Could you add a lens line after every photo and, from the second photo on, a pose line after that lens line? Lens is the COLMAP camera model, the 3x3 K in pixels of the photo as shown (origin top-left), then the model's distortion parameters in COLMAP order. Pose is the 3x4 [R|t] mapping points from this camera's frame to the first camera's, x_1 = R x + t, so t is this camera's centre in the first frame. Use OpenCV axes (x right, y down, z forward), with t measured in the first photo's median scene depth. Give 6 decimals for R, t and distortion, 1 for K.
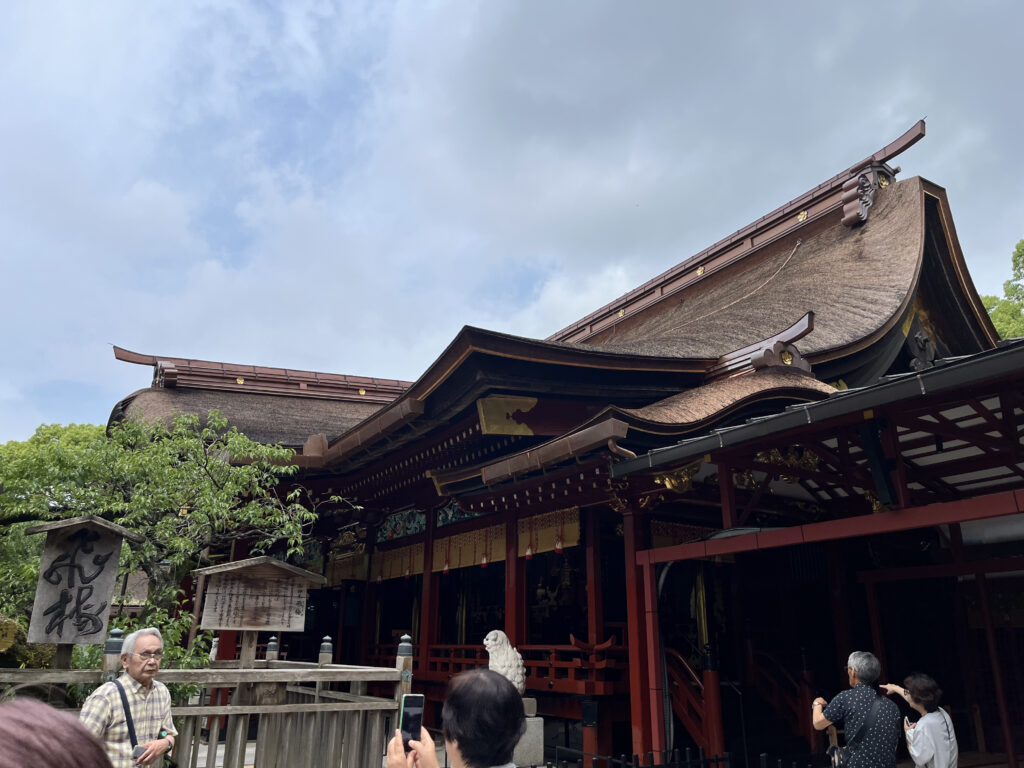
lens RADIAL K [[777.6, 0, 512.0], [0, 777.6, 384.0], [0, 0, 1]] dist [0.046083, -0.000548]
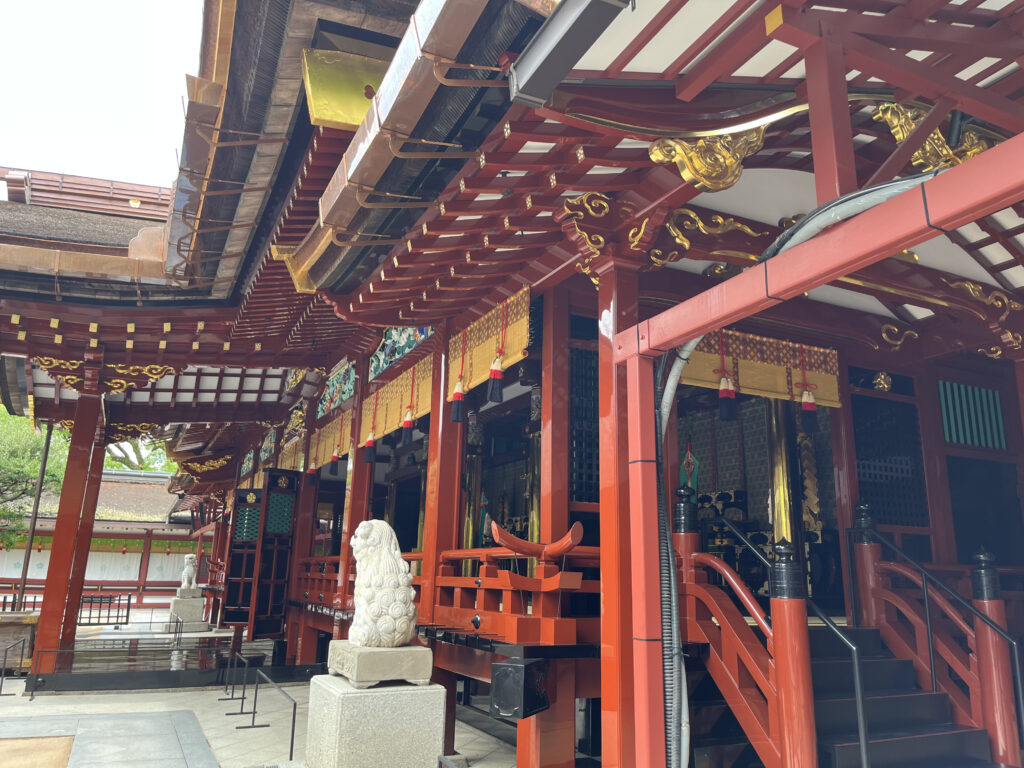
lens RADIAL K [[769.9, 0, 536.0], [0, 769.9, 381.6], [0, 0, 1]] dist [0.043274, -0.000054]
pose [[0.995892, -0.015598, -0.089190, 0.137430], [0.022664, 0.996635, 0.078768, 0.183984], [0.087662, -0.080466, 0.992895, 0.500927]]
